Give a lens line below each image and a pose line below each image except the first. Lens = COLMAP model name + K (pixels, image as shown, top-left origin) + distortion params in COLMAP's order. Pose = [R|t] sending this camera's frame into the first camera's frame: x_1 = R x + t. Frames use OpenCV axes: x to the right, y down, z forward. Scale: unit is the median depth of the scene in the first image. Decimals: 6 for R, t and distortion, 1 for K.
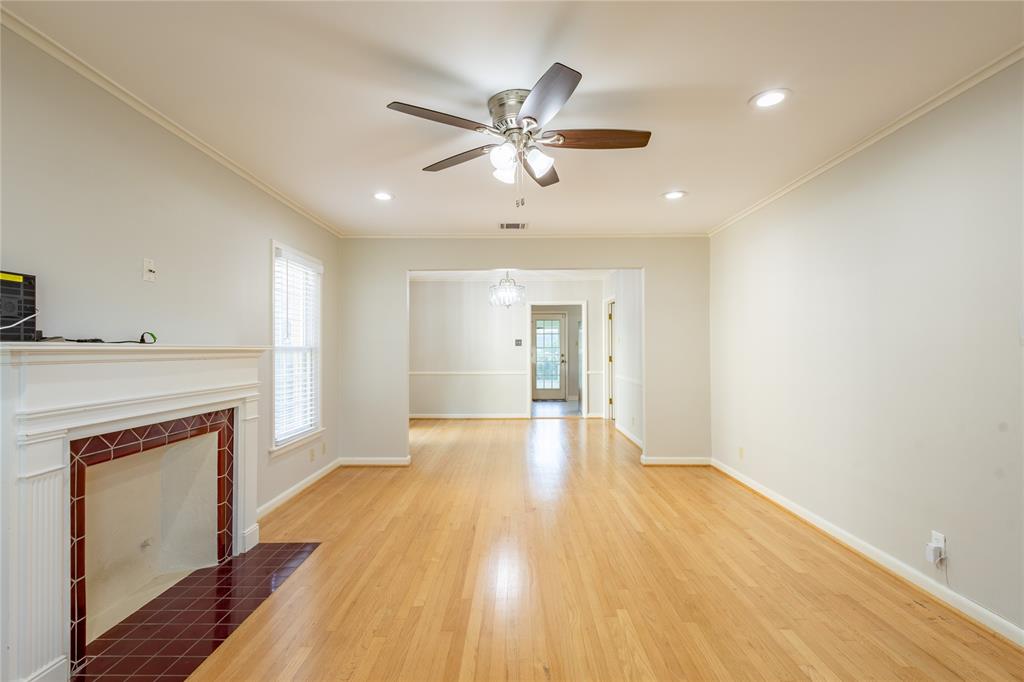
lens RADIAL K [[471.1, 0, 512.5], [0, 471.1, 343.9], [0, 0, 1]] dist [0.022769, -0.000197]
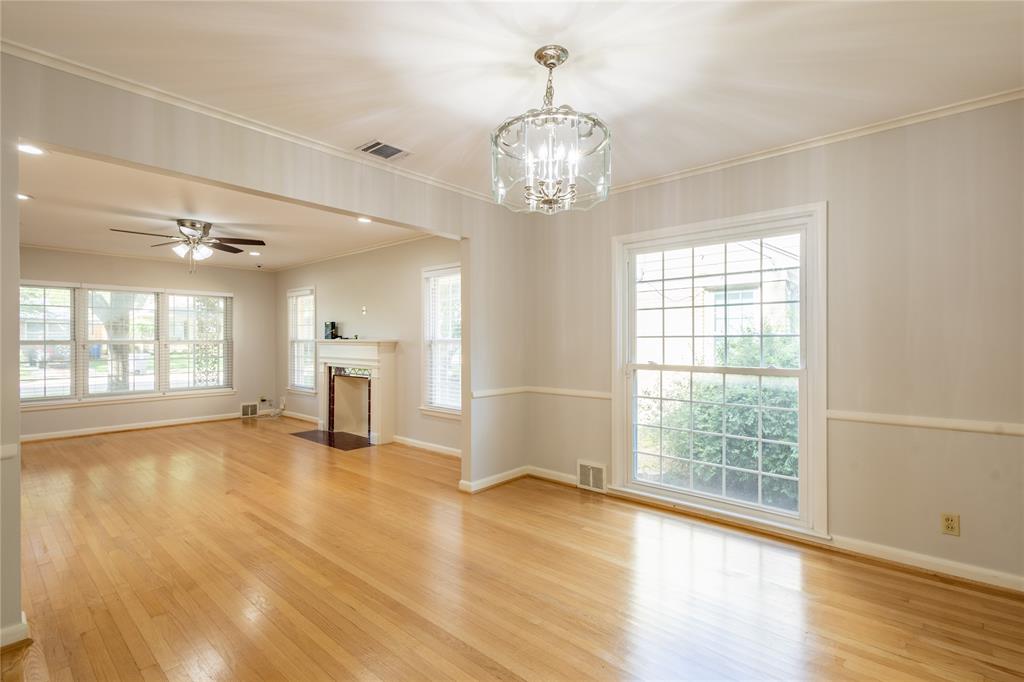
lens RADIAL K [[474.5, 0, 512.7], [0, 474.5, 345.1], [0, 0, 1]] dist [0.012400, 0.000271]
pose [[-0.659955, 0.009082, -0.751250, 0.551992], [0.009264, 0.999949, 0.003950, 0.025274], [0.751248, -0.004352, -0.660006, 2.822717]]
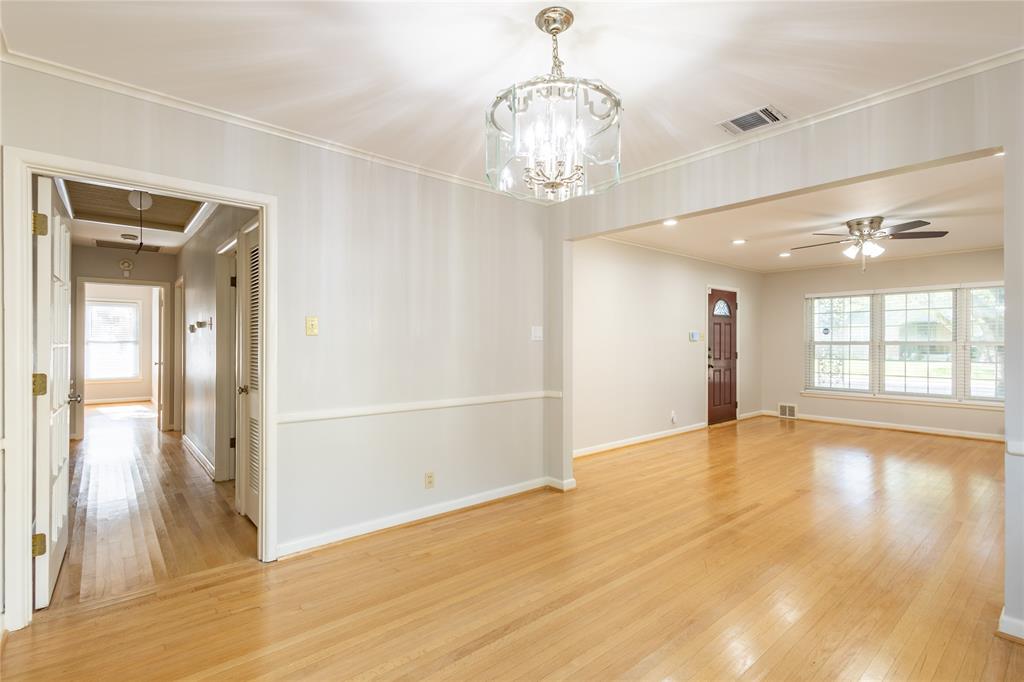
lens RADIAL K [[474.5, 0, 512.7], [0, 474.5, 345.1], [0, 0, 1]] dist [0.012400, 0.000271]
pose [[-0.646475, -0.004024, 0.762925, -0.451844], [-0.006954, 0.999976, -0.000618, 0.027453], [-0.762904, -0.005705, -0.646487, 2.845873]]
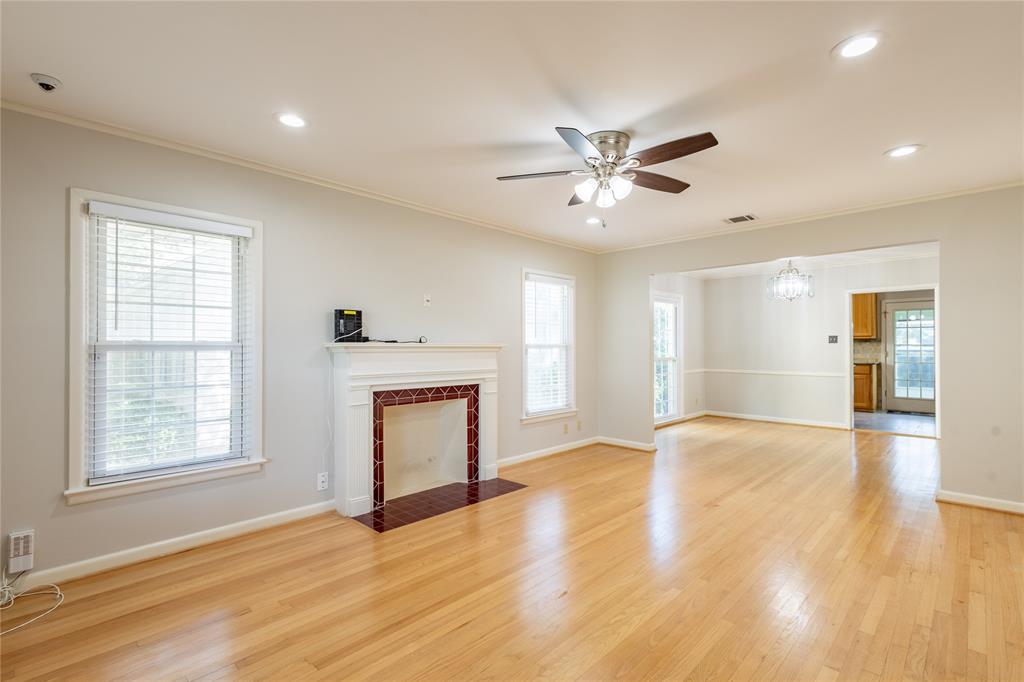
lens RADIAL K [[477.3, 0, 538.8], [0, 477.3, 343.1], [0, 0, 1]] dist [0.021360, -0.000419]
pose [[0.739308, -0.002880, -0.673361, 0.598531], [0.005397, 0.999984, 0.001649, -0.000378], [0.673346, -0.004854, 0.739312, -0.007974]]
